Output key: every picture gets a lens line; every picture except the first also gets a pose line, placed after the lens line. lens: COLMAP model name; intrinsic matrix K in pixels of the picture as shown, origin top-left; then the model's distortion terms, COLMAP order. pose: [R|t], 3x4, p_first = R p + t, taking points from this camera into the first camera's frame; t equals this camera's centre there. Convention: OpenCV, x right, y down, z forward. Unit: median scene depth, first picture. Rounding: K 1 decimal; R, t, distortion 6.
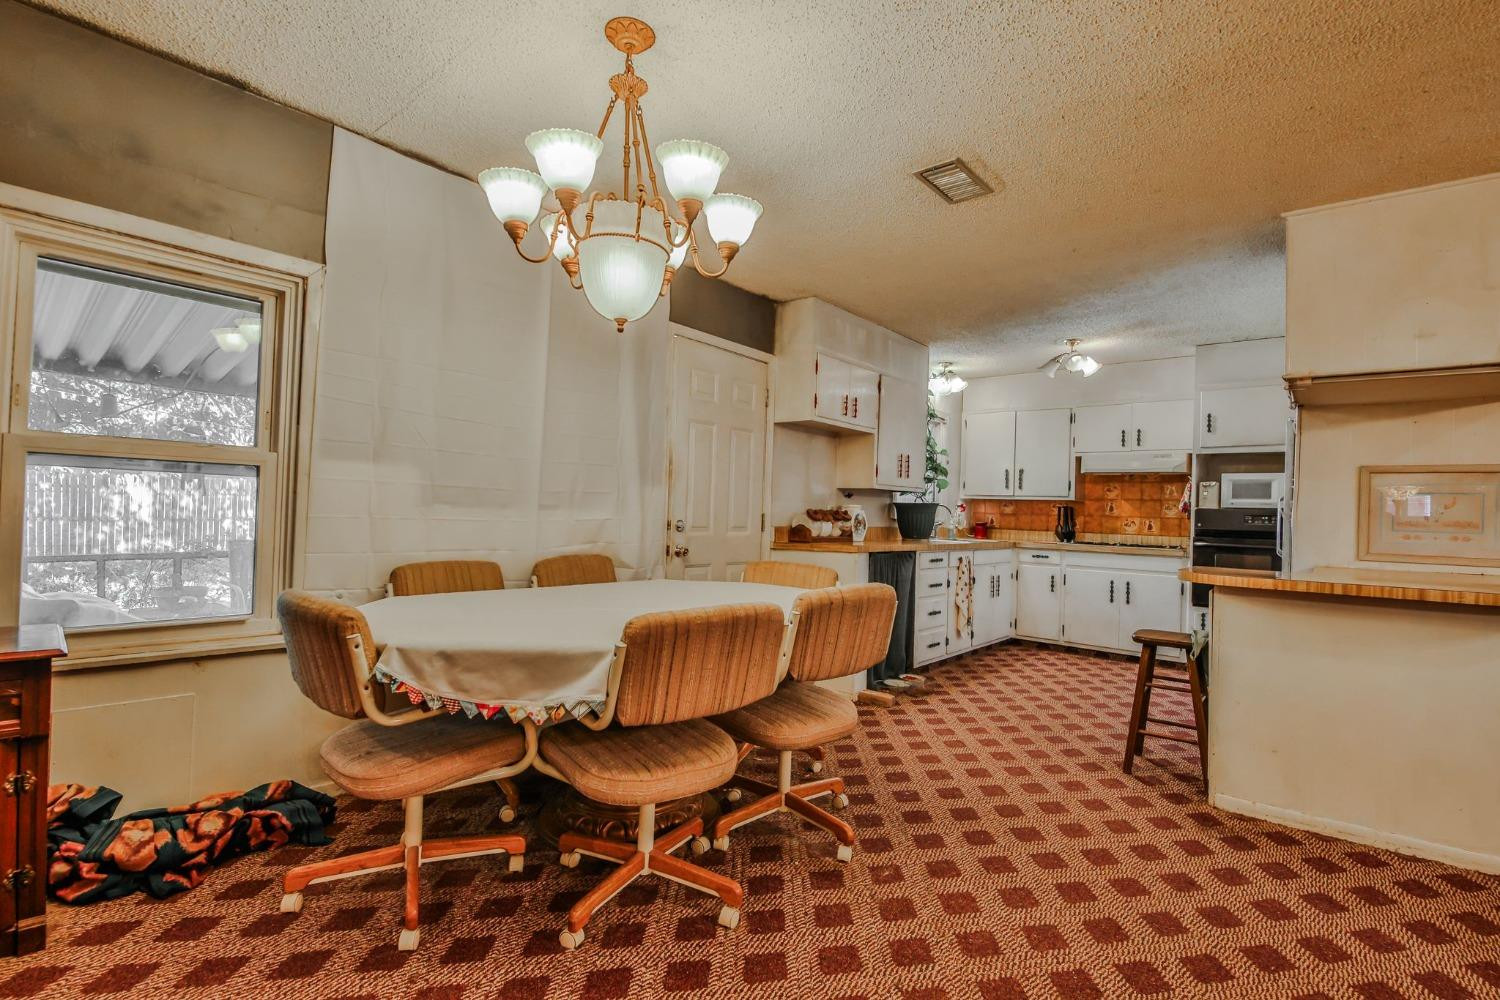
lens RADIAL K [[736.6, 0, 744.1], [0, 736.6, 501.8], [0, 0, 1]] dist [-0.000865, -0.003770]
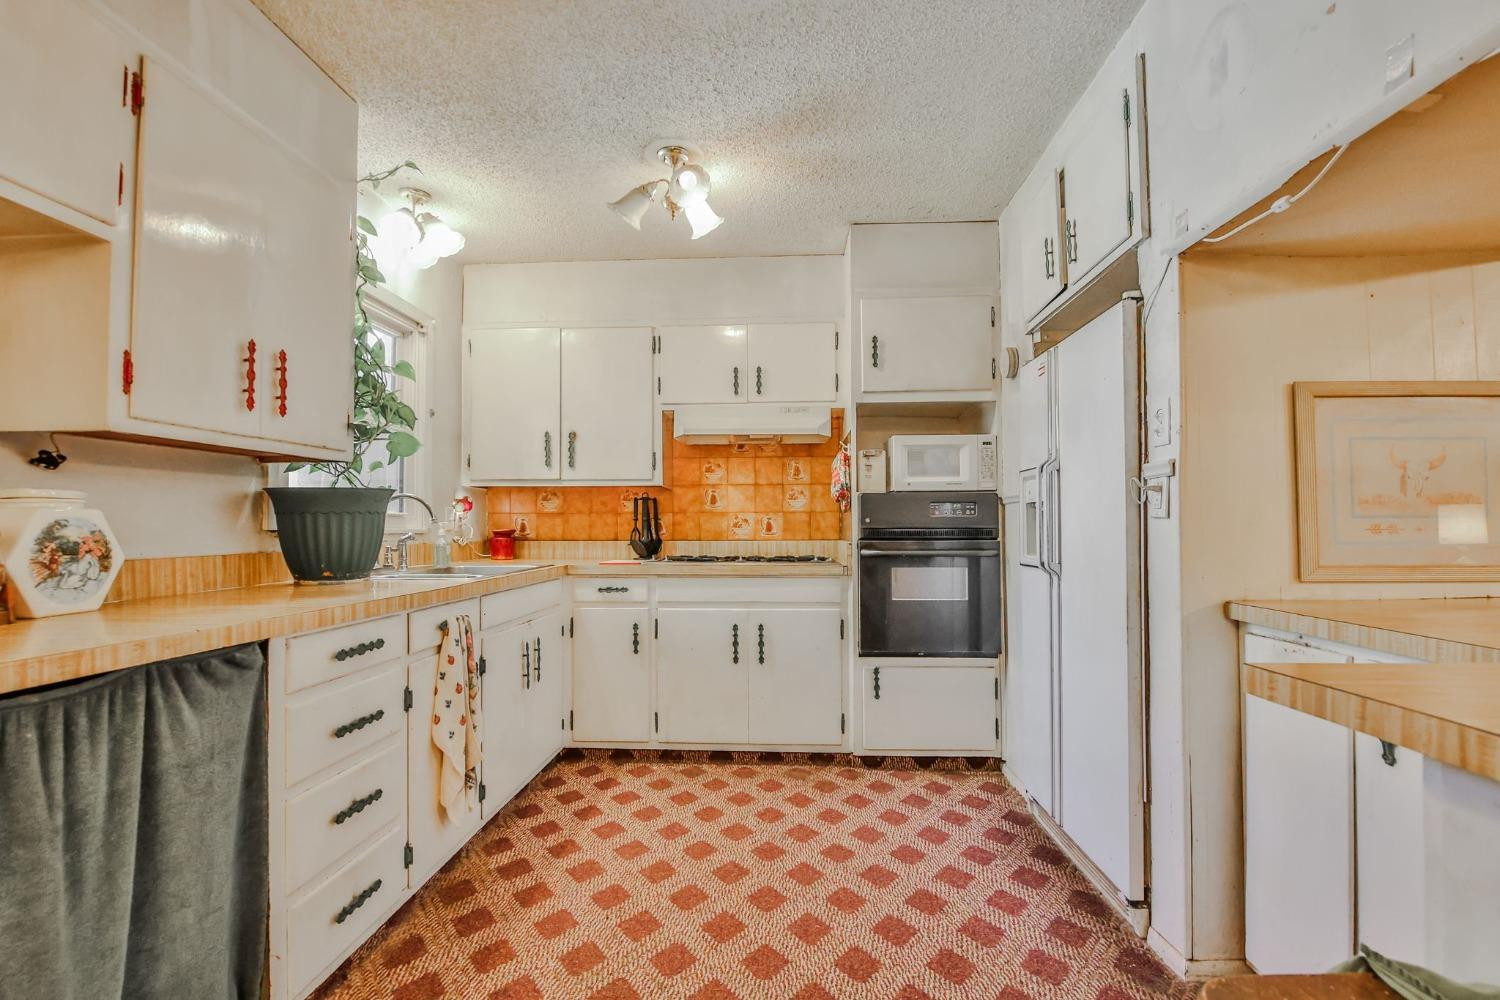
lens RADIAL K [[736.6, 0, 752.6], [0, 736.6, 509.5], [0, 0, 1]] dist [-0.000865, -0.003770]
pose [[0.811475, -0.023087, 0.583931, 0.177124], [0.021321, 0.999724, 0.009897, 0.013135], [-0.583999, 0.004419, 0.811743, 0.517169]]
